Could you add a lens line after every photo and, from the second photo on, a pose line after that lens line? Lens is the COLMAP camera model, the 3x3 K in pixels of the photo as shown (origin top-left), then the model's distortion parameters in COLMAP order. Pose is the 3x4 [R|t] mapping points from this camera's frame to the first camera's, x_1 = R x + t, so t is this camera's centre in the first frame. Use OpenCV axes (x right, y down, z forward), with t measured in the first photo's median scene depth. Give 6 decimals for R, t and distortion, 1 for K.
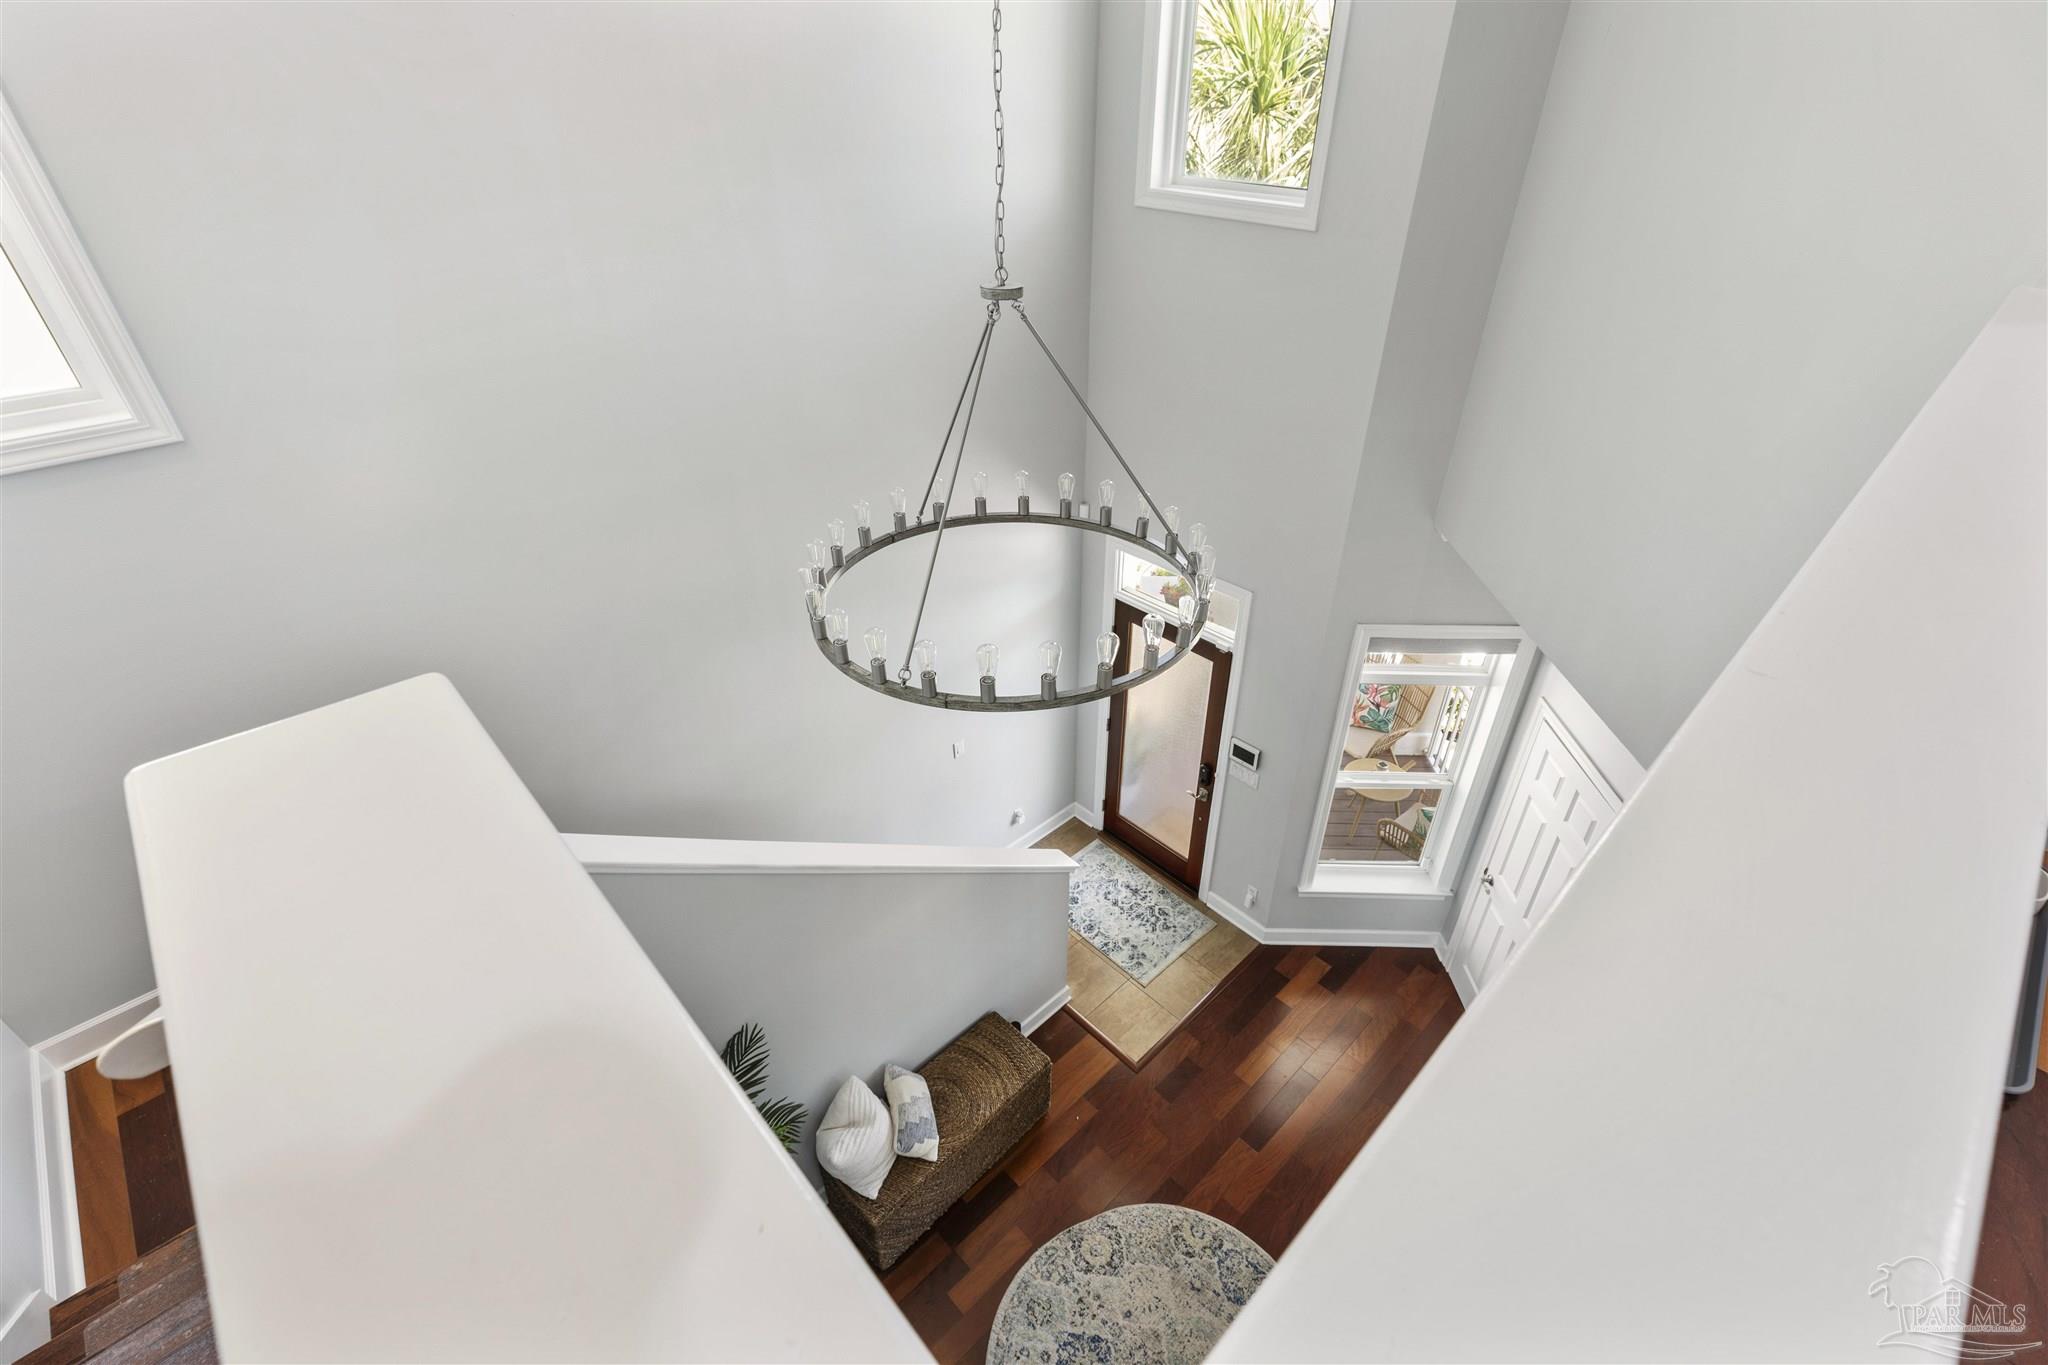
lens RADIAL K [[933.6, 0, 1029.8], [0, 933.6, 654.8], [0, 0, 1]] dist [0.004590, -0.000149]
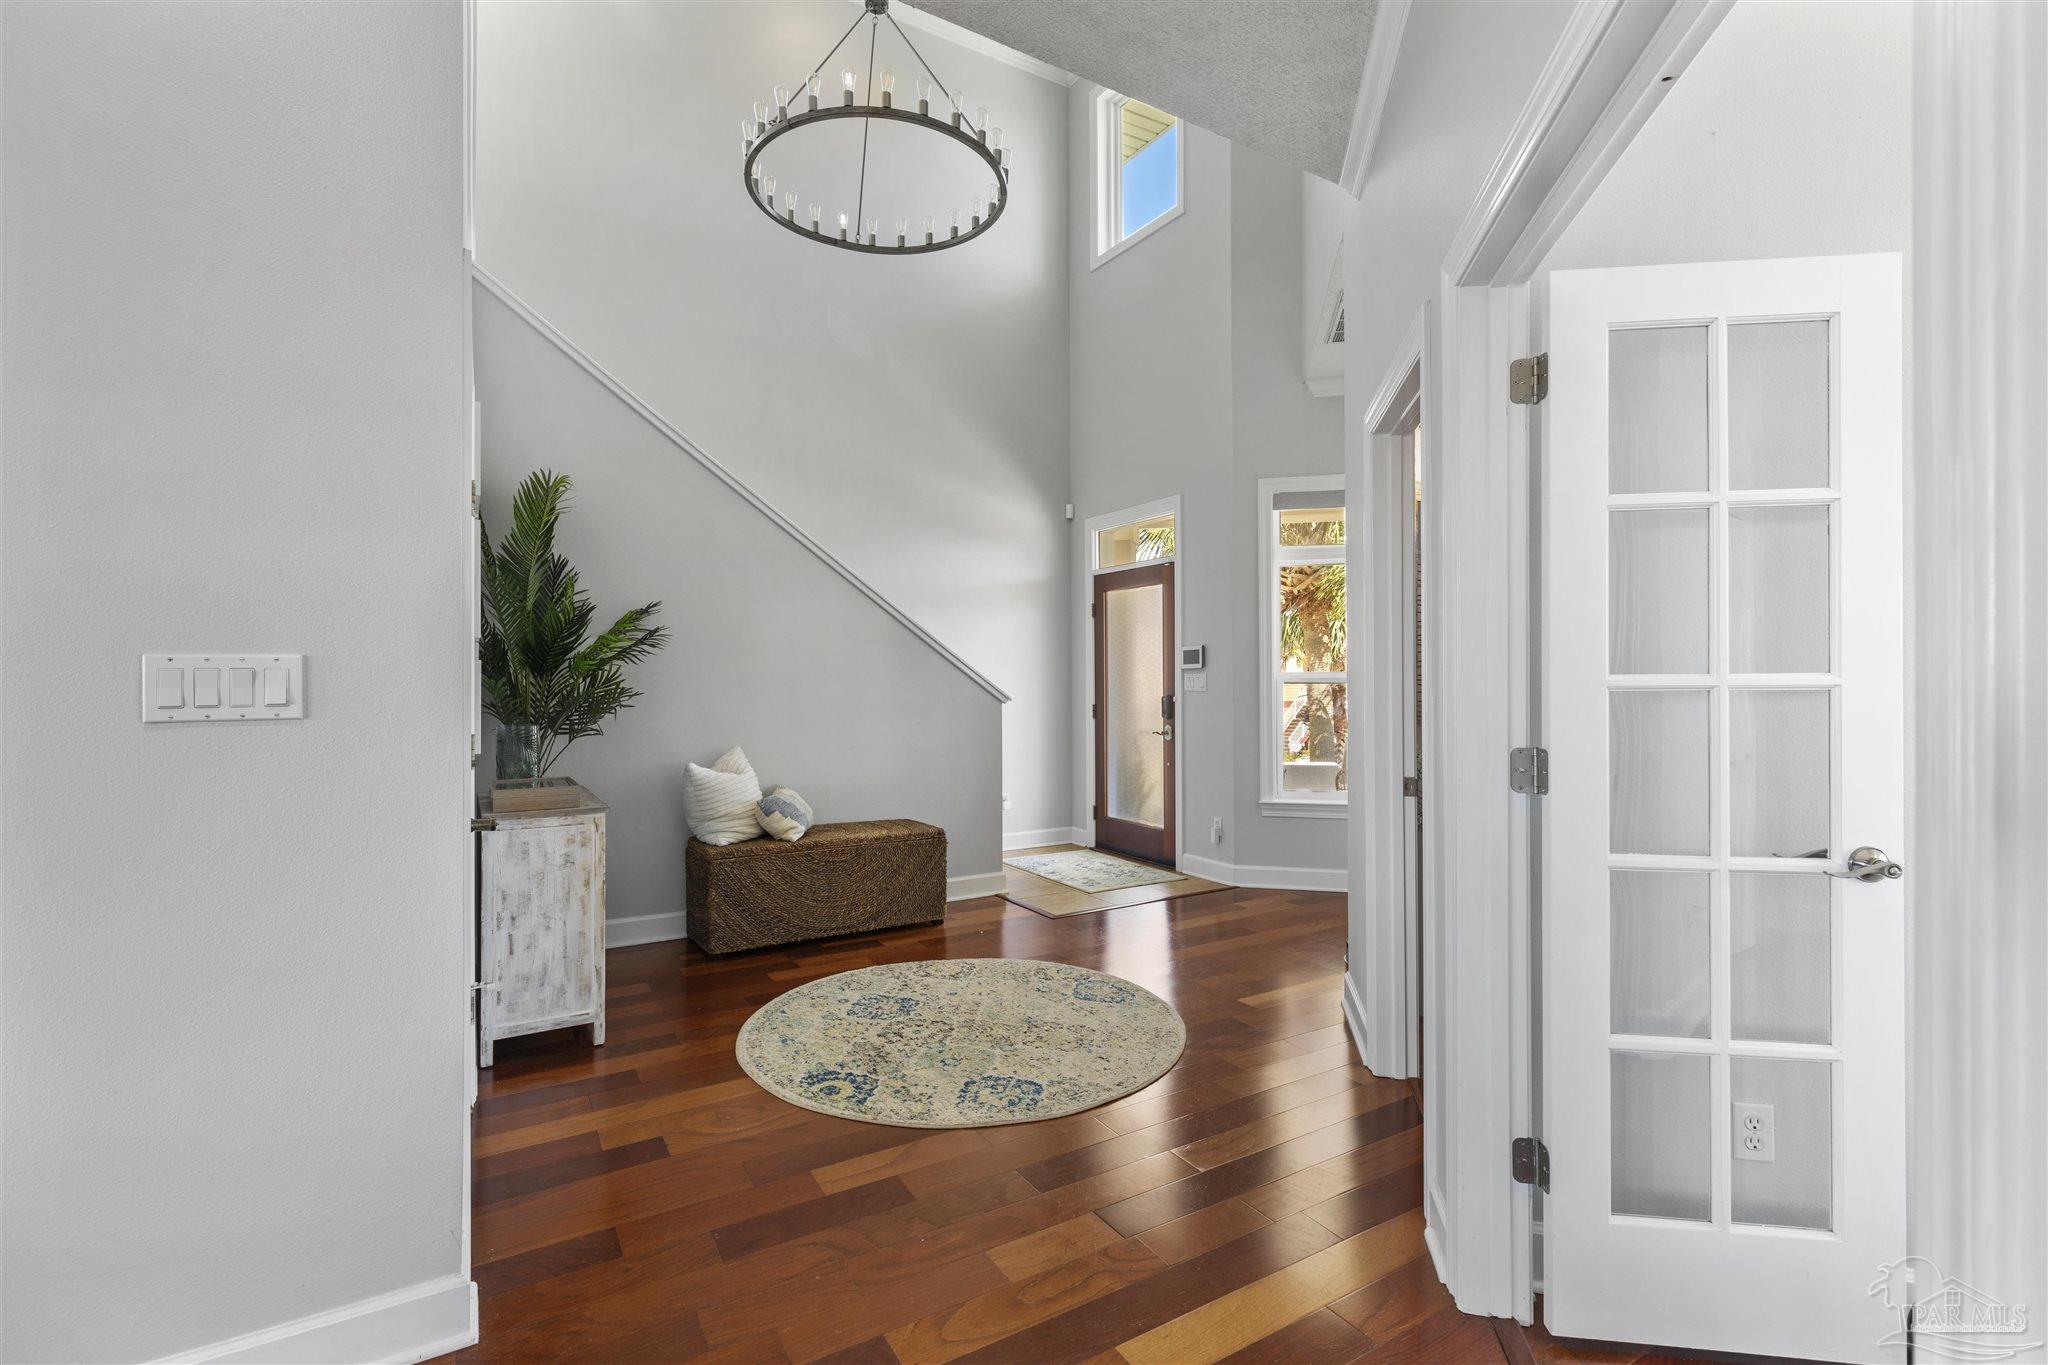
lens RADIAL K [[912.9, 0, 1025.1], [0, 912.9, 672.3], [0, 0, 1]] dist [0.001662, 0.000951]
pose [[0.974592, -0.005587, -0.223916, 0.334580], [-0.120810, 0.828696, -0.546504, 0.855115], [0.188612, 0.559670, 0.806966, 0.172884]]
